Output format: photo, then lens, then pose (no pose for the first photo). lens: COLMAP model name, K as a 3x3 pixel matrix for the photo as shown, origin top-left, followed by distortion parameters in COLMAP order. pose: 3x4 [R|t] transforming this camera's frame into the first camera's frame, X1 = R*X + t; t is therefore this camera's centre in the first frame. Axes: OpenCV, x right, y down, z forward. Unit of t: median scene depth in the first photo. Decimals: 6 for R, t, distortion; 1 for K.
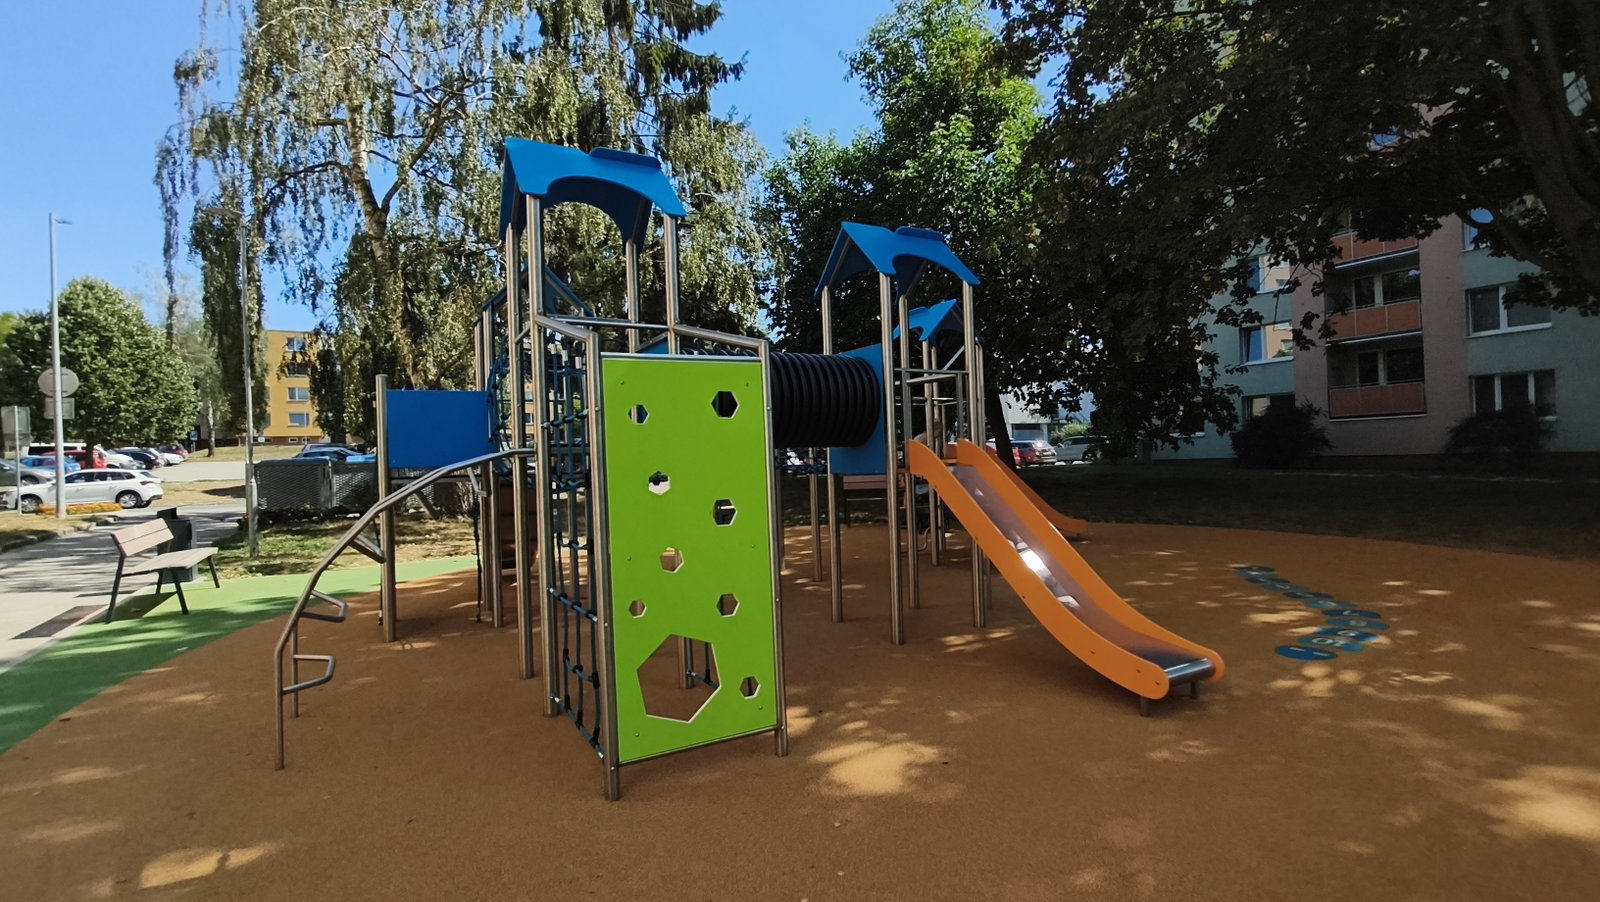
lens RADIAL K [[759.0, 0, 802.8], [0, 759.0, 458.1], [0, 0, 1]] dist [0.000478, -0.000118]
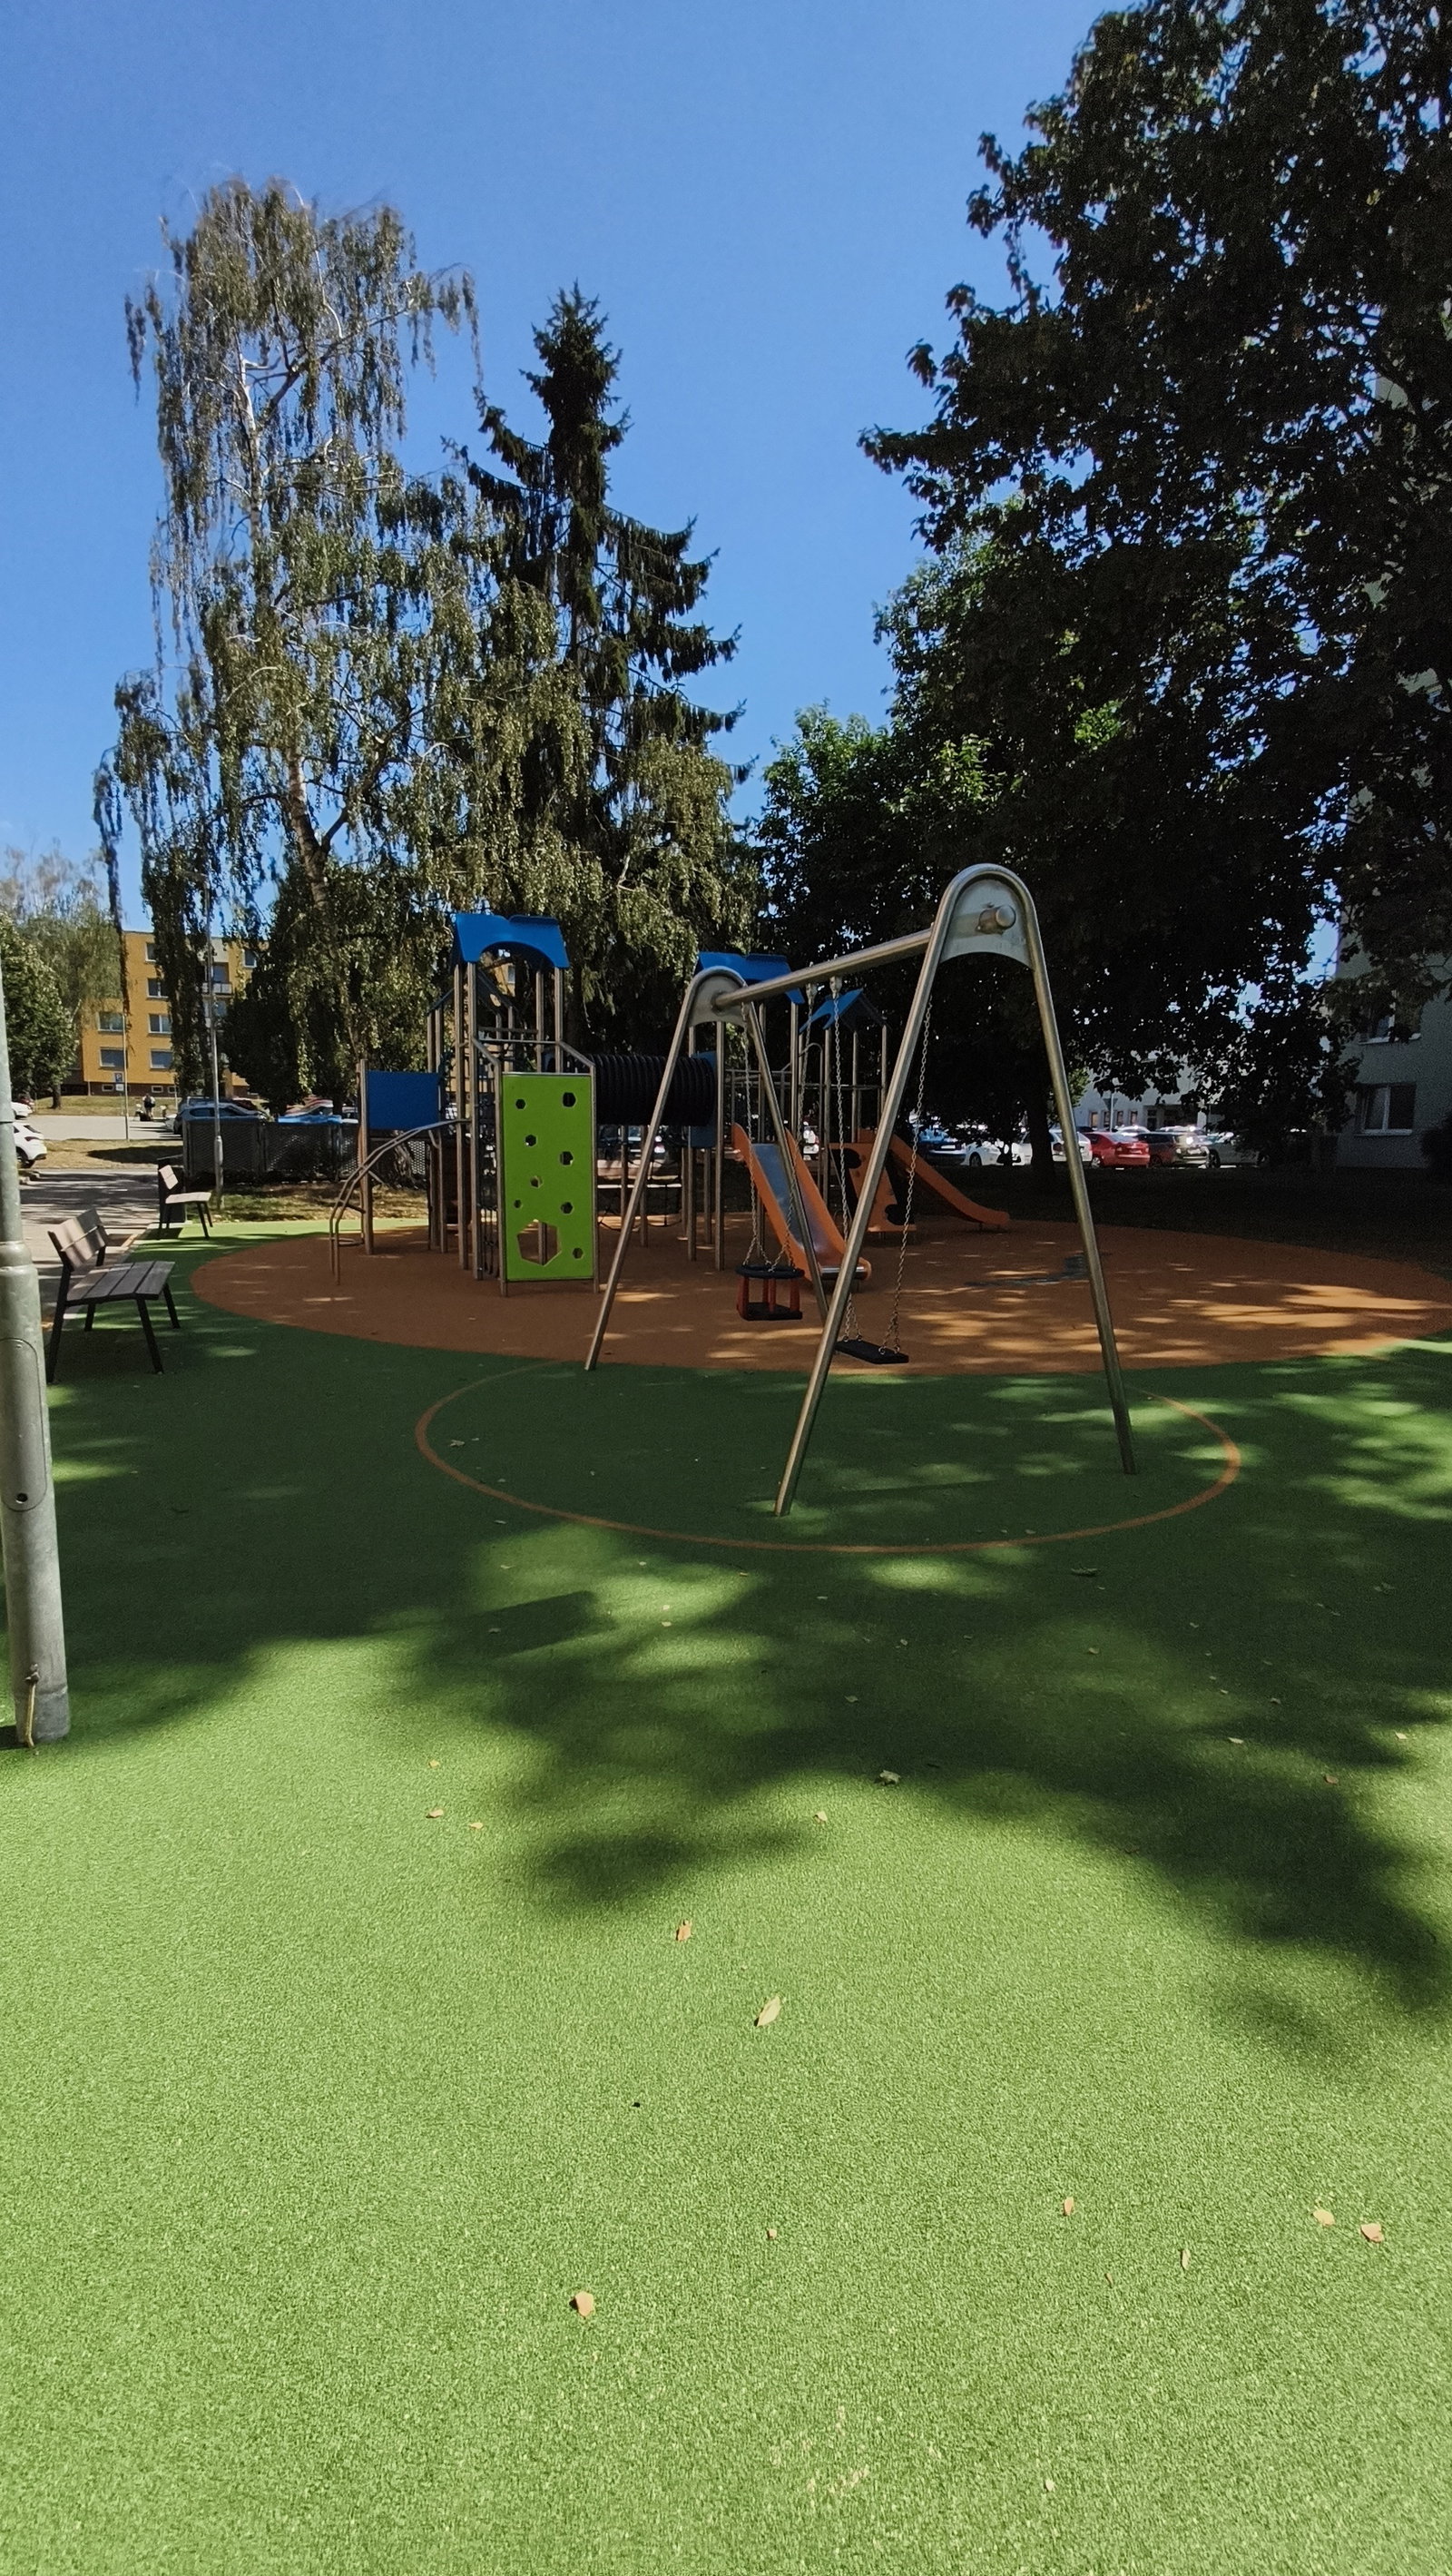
lens RADIAL K [[1221.9, 0, 716.4], [0, 1221.9, 1276.1], [0, 0, 1]] dist [0.000478, -0.000118]
pose [[0.987645, 0.055238, -0.146651, 0.143333], [-0.038612, 0.992742, 0.113894, 0.000536], [0.151878, -0.106824, 0.982610, -0.384757]]
